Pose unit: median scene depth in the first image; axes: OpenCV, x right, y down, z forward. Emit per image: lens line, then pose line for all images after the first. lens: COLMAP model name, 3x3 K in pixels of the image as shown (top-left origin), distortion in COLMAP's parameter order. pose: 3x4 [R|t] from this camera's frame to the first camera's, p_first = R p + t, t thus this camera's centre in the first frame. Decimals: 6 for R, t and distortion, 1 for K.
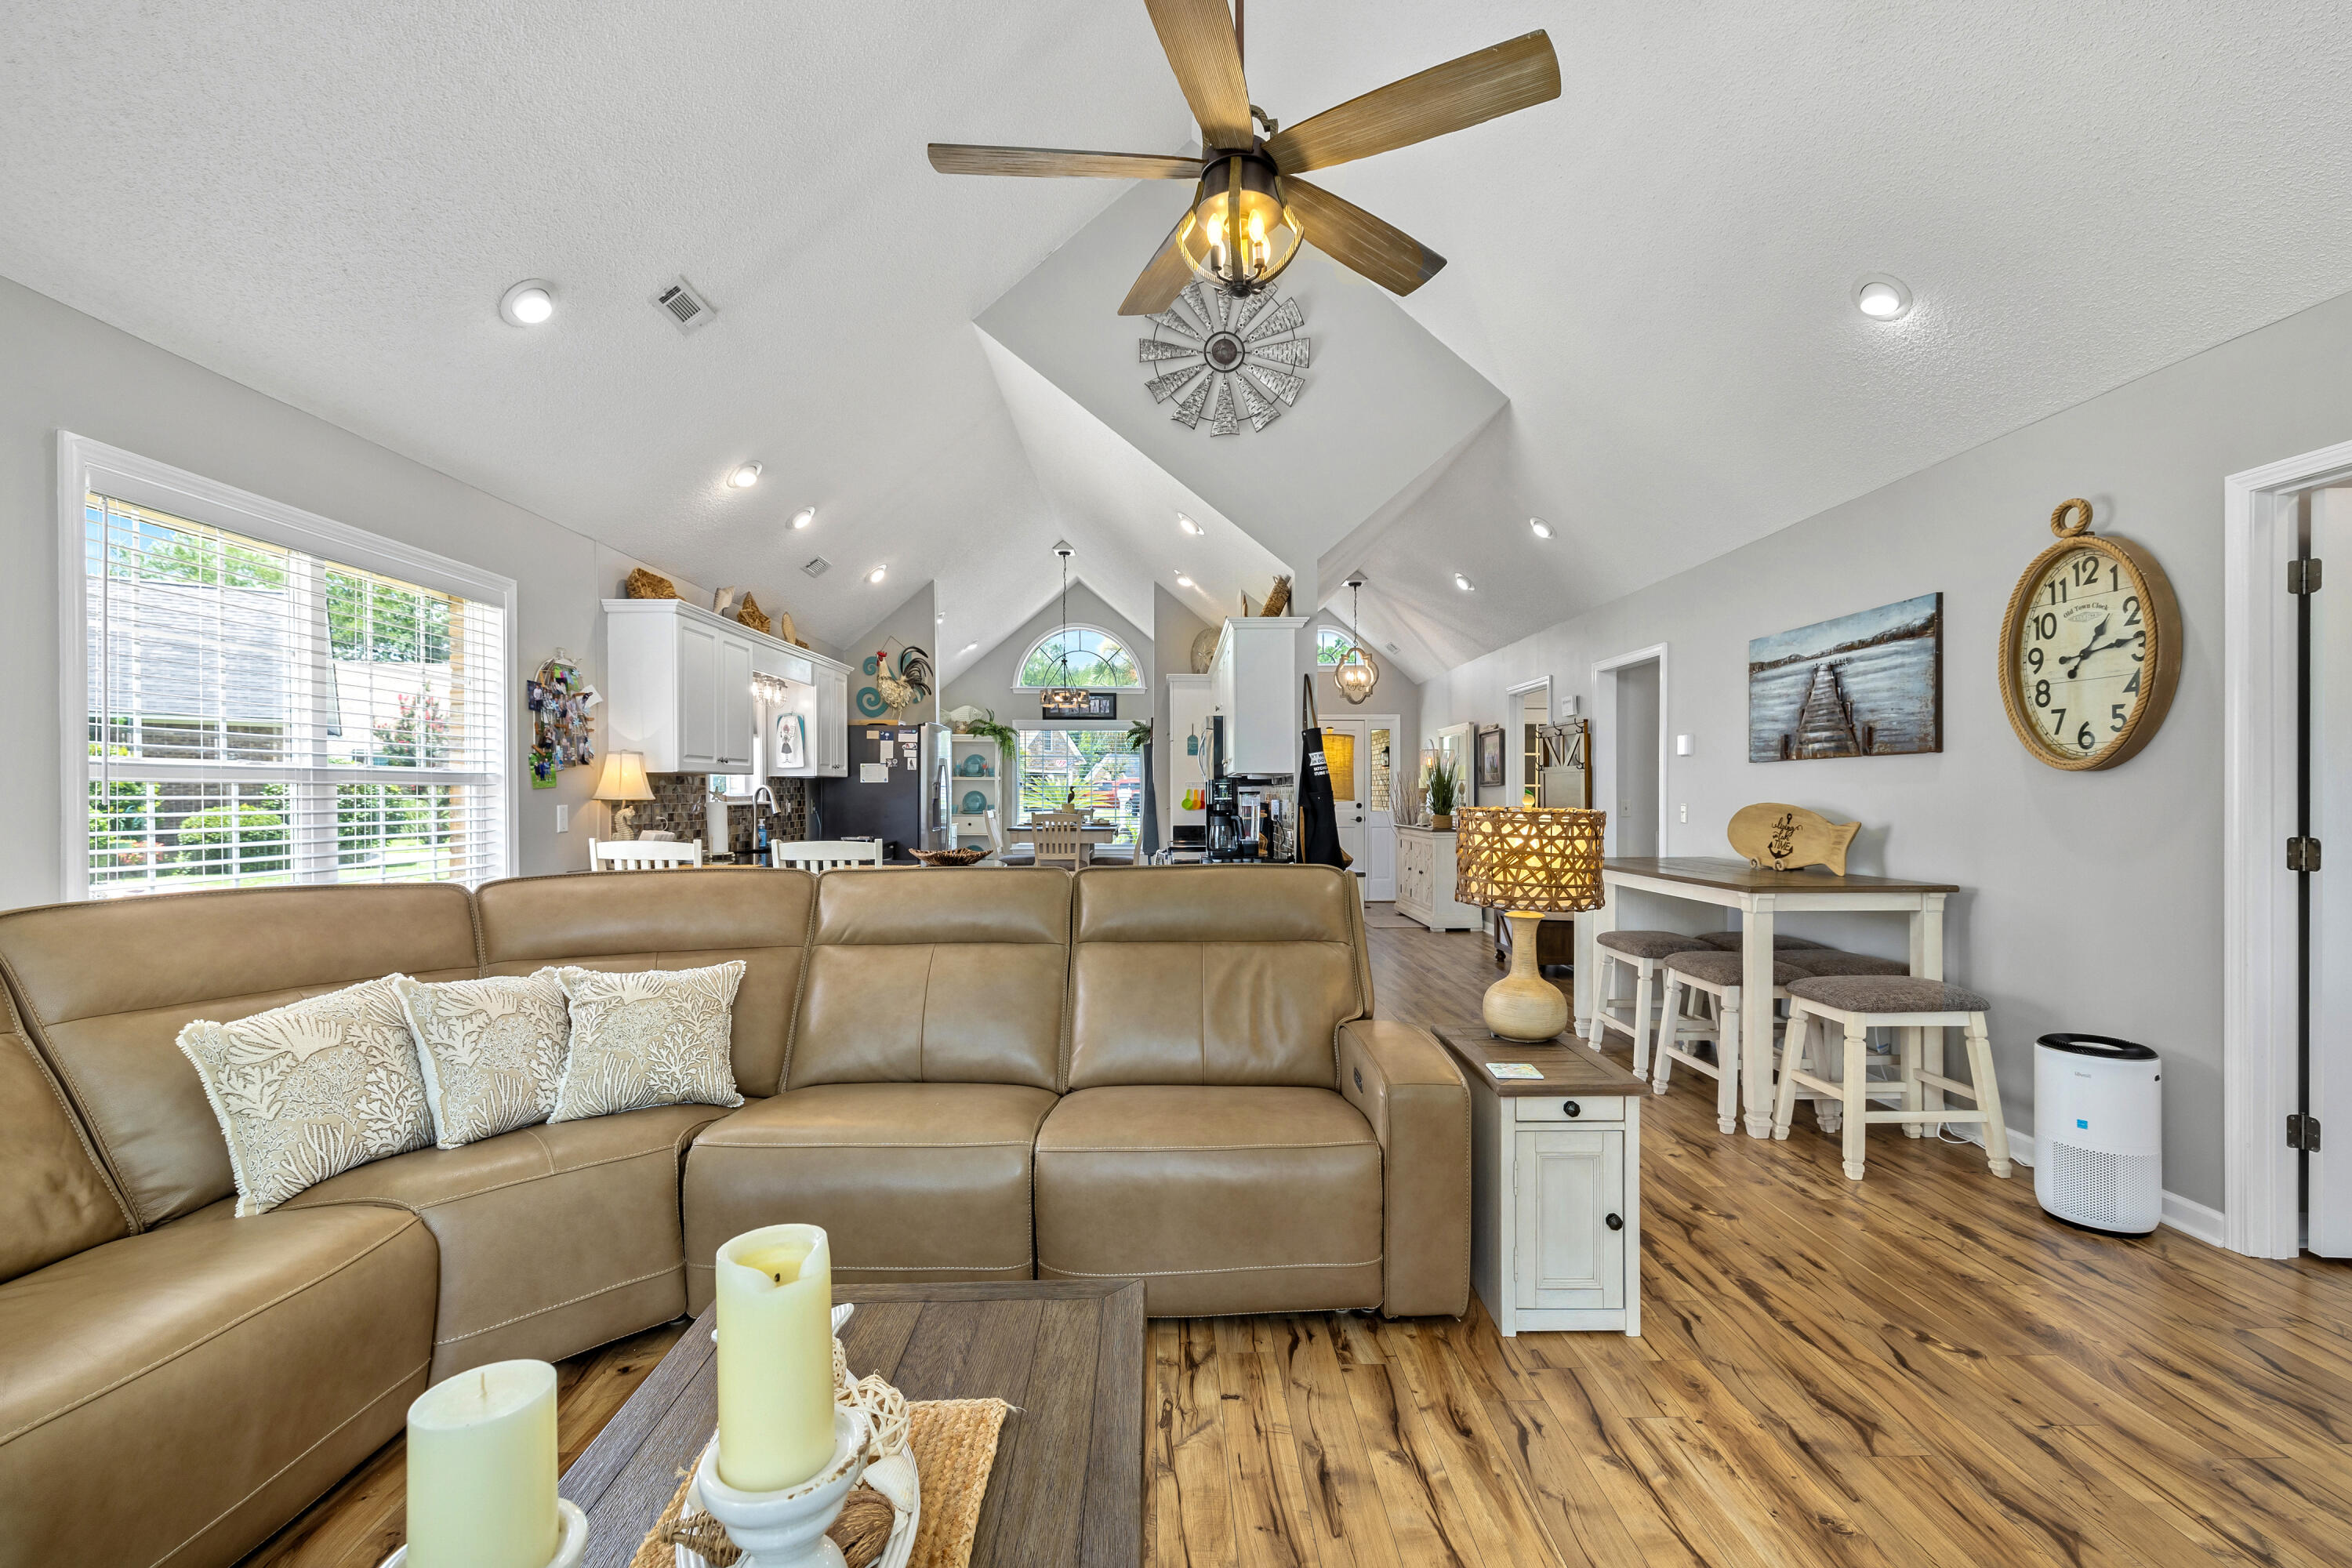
lens RADIAL K [[1017.4, 0, 1184.5], [0, 1017.4, 796.0], [0, 0, 1]] dist [-0.003479, 0.000285]
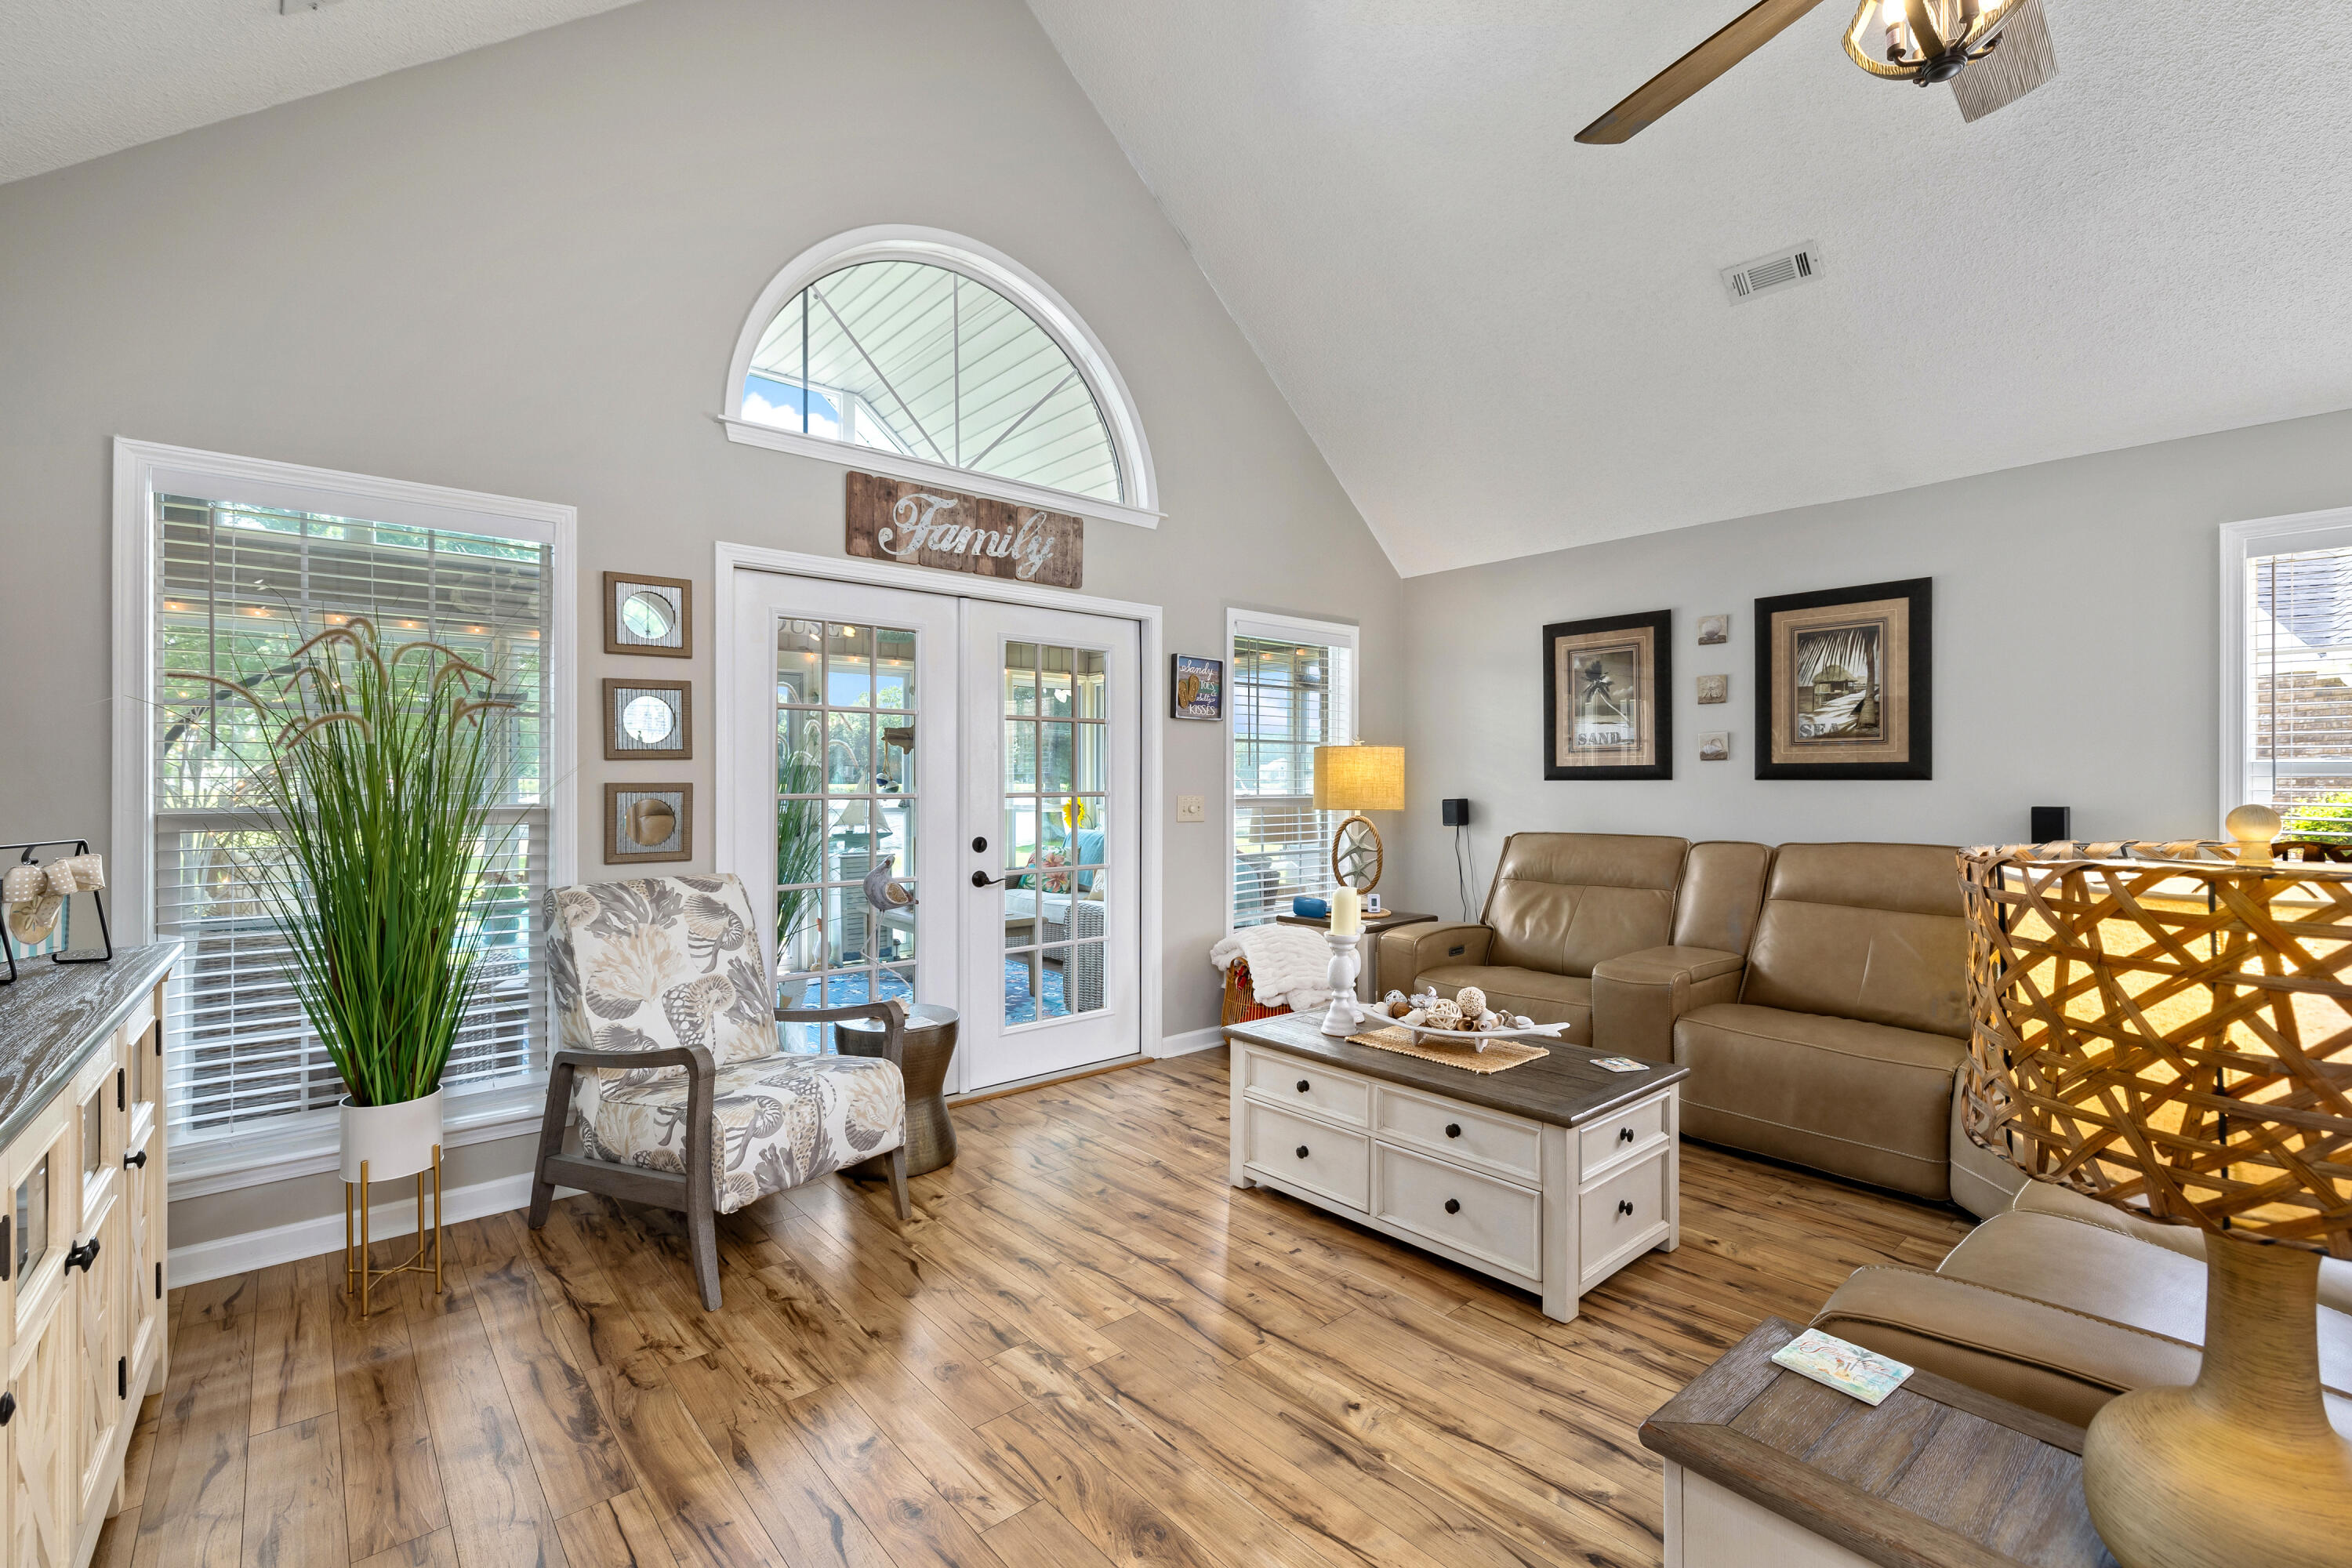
lens RADIAL K [[1017.4, 0, 1178.1], [0, 1017.4, 784.5], [0, 0, 1]] dist [-0.003479, 0.000285]
pose [[-0.773474, 0.001771, -0.633825, 0.628778], [-0.001862, 0.999985, 0.005067, -0.006821], [0.633825, 0.005100, -0.773460, 0.838665]]
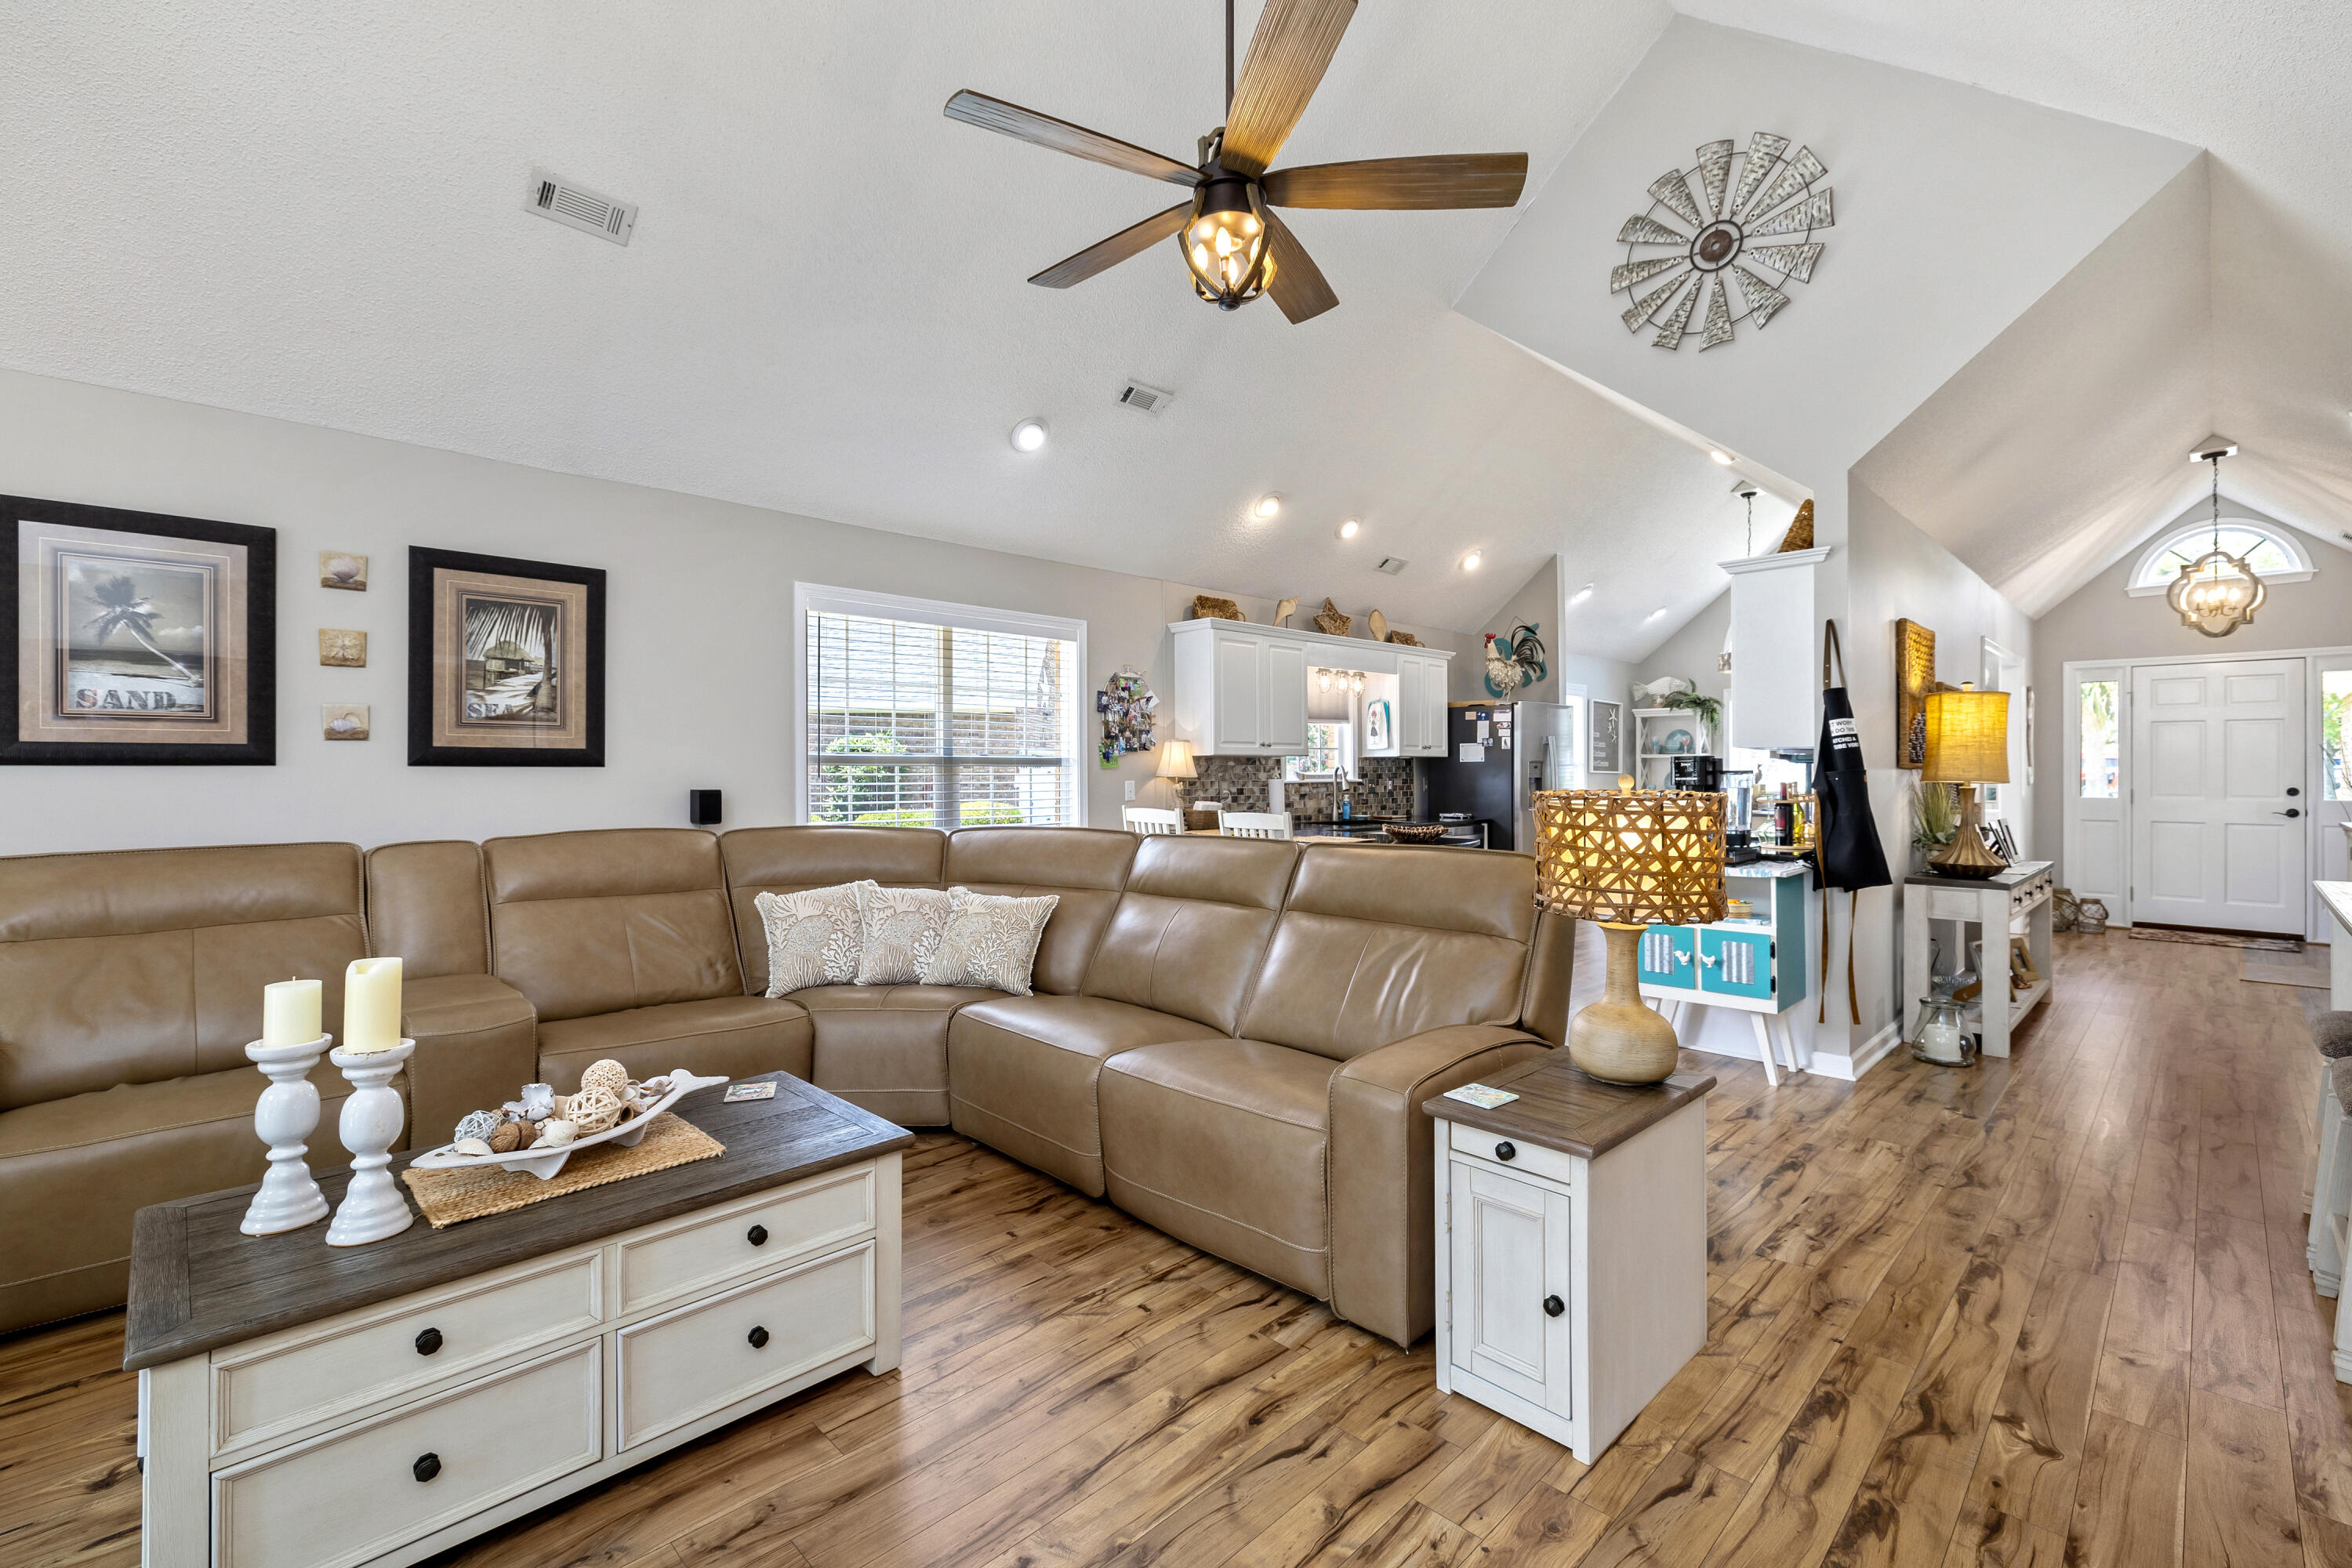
lens RADIAL K [[1017.4, 0, 1165.3], [0, 1017.4, 772.1], [0, 0, 1]] dist [-0.003479, 0.000285]
pose [[0.676939, 0.000639, -0.736039, 0.556009], [-0.002246, 0.999997, -0.001198, -0.001403], [0.736036, 0.002465, 0.676938, 0.157075]]
